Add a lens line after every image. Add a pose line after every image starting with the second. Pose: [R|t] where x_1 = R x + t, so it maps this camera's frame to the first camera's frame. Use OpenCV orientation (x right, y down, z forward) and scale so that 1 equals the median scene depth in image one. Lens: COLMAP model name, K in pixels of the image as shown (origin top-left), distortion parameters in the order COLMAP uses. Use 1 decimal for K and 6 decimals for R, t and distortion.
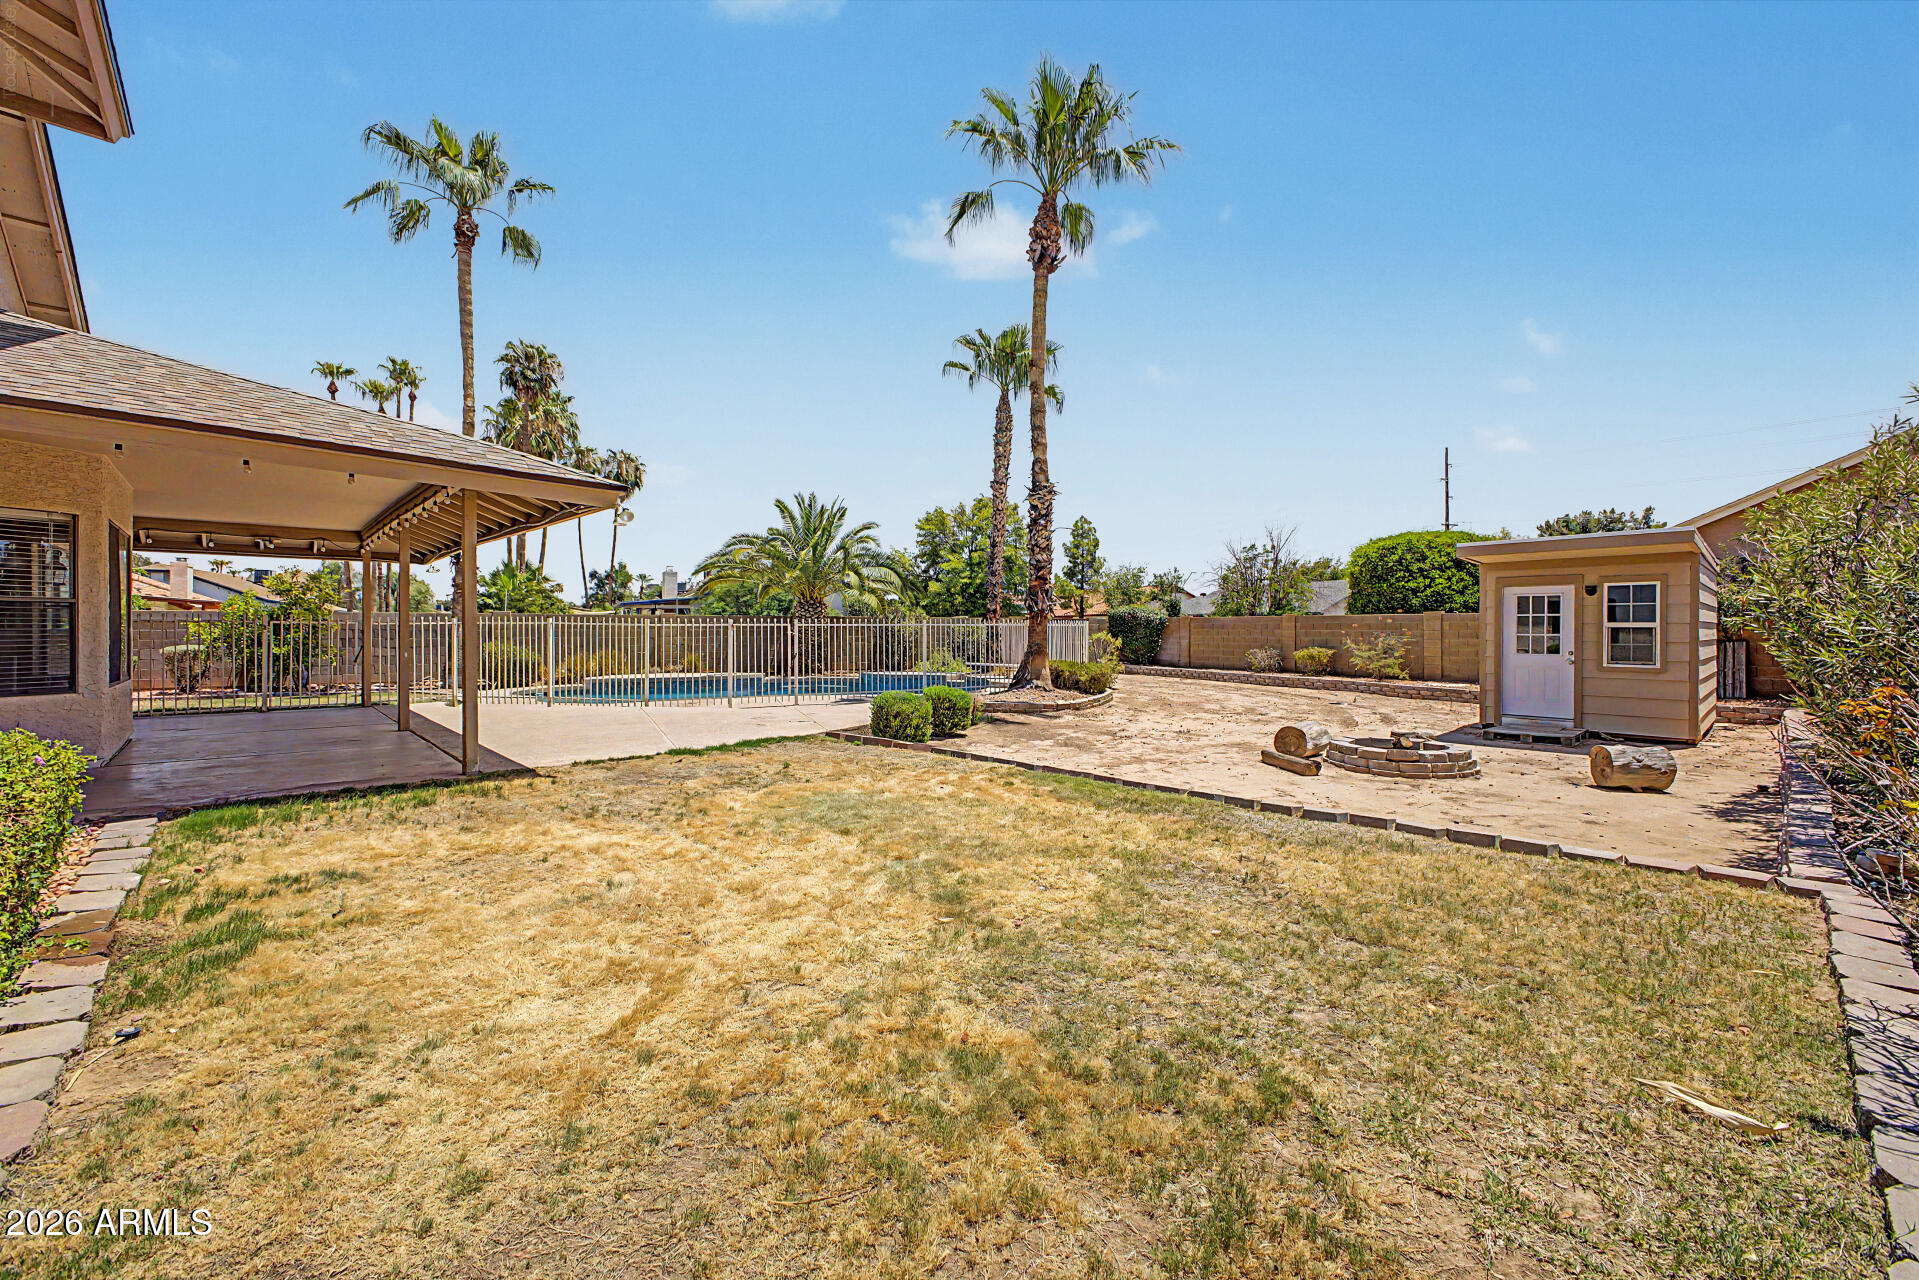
lens RADIAL K [[751.9, 0, 954.1], [0, 751.9, 635.0], [0, 0, 1]] dist [0.004045, -0.001039]
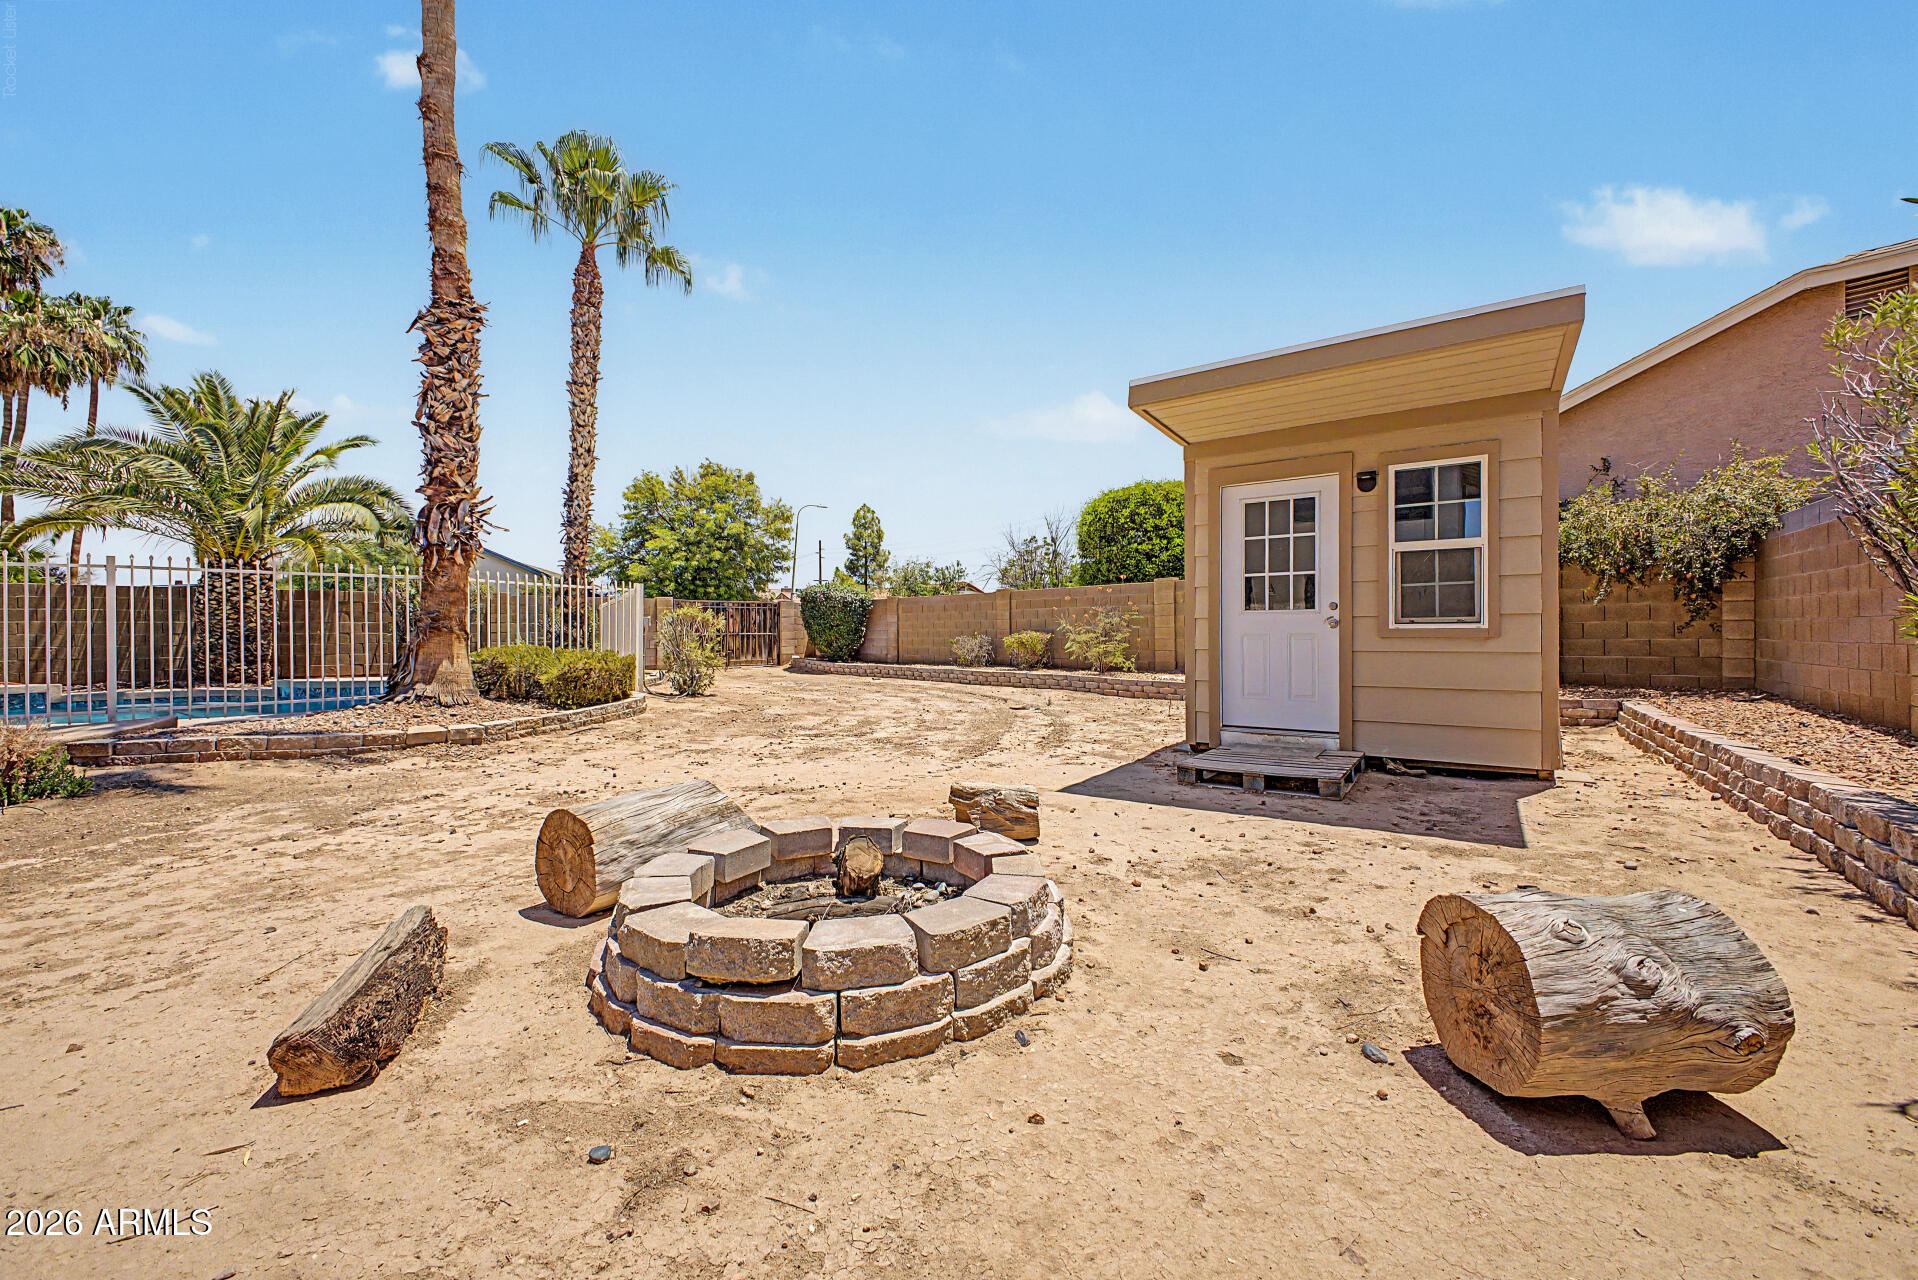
lens RADIAL K [[751.5, 0, 960.8], [0, 751.5, 643.2], [0, 0, 1]] dist [0.004045, -0.001039]
pose [[0.971647, -0.008958, 0.236265, 0.267233], [0.008072, 0.999956, 0.004715, 0.026982], [-0.236297, -0.002674, 0.971677, 0.333247]]
